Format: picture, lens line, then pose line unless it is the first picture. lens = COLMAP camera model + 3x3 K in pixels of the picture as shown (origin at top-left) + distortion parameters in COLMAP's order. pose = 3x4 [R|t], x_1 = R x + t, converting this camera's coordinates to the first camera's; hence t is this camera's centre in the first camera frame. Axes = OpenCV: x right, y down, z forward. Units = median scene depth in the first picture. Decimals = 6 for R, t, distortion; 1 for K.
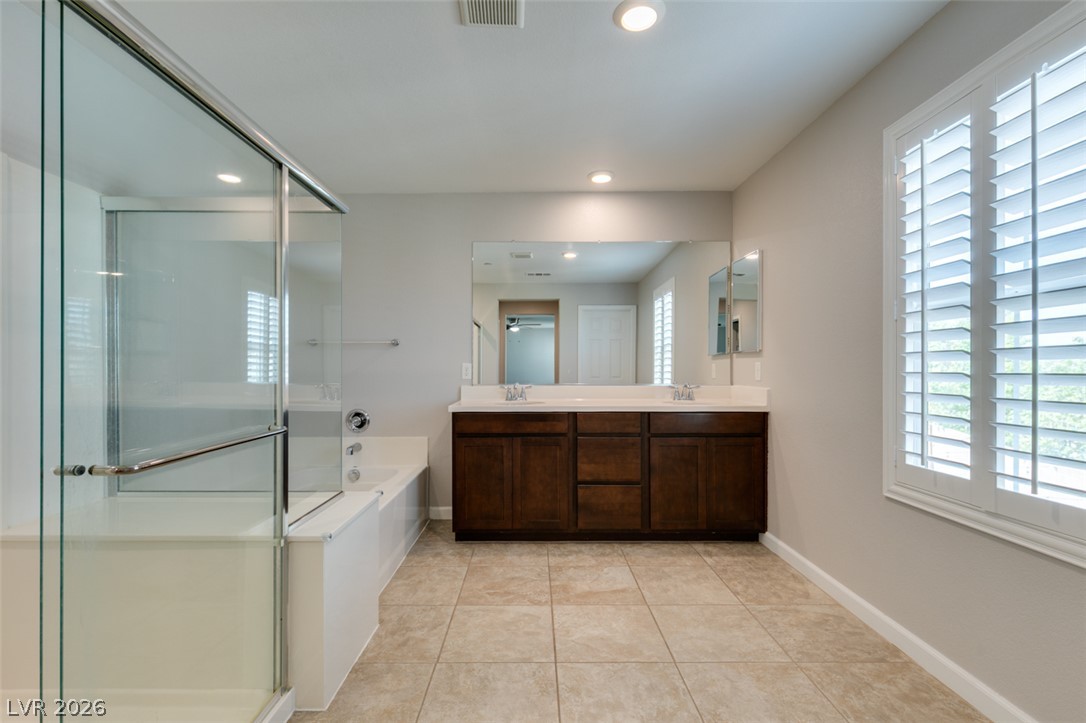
lens RADIAL K [[502.2, 0, 532.7], [0, 502.2, 364.1], [0, 0, 1]] dist [0.000663, 0.000612]
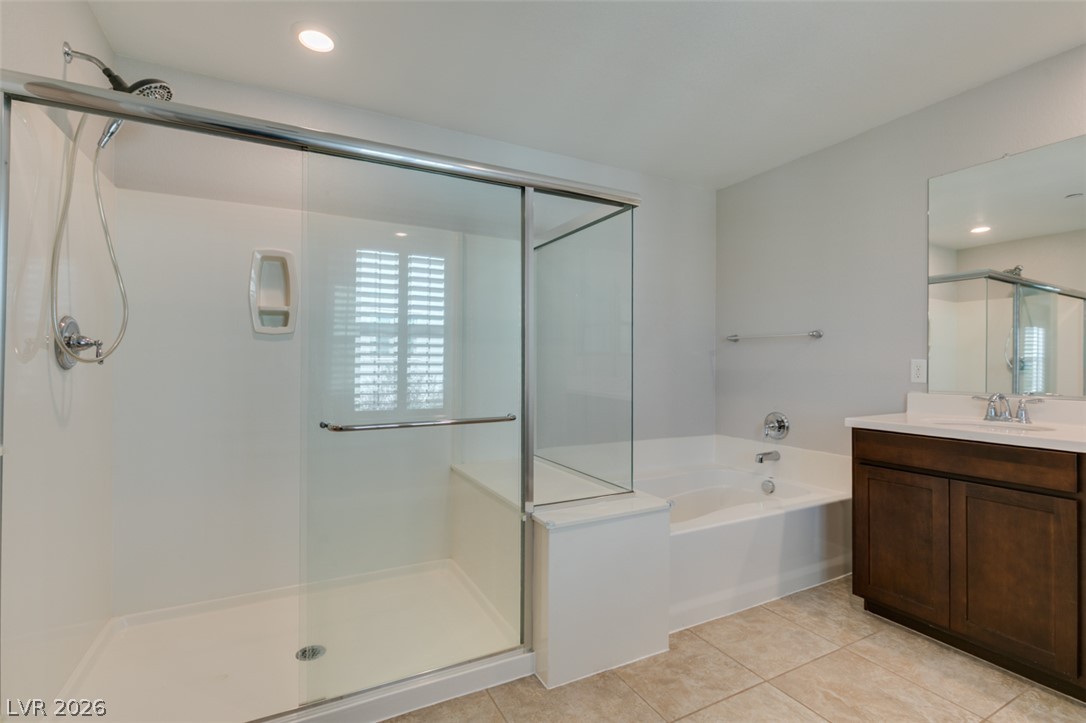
lens RADIAL K [[502.2, 0, 538.3], [0, 502.2, 360.9], [0, 0, 1]] dist [0.000663, 0.000612]
pose [[0.451576, -0.003952, -0.892224, 0.294717], [0.003818, 0.999990, -0.002497, 0.000202], [0.892225, -0.002279, 0.451586, 0.284849]]
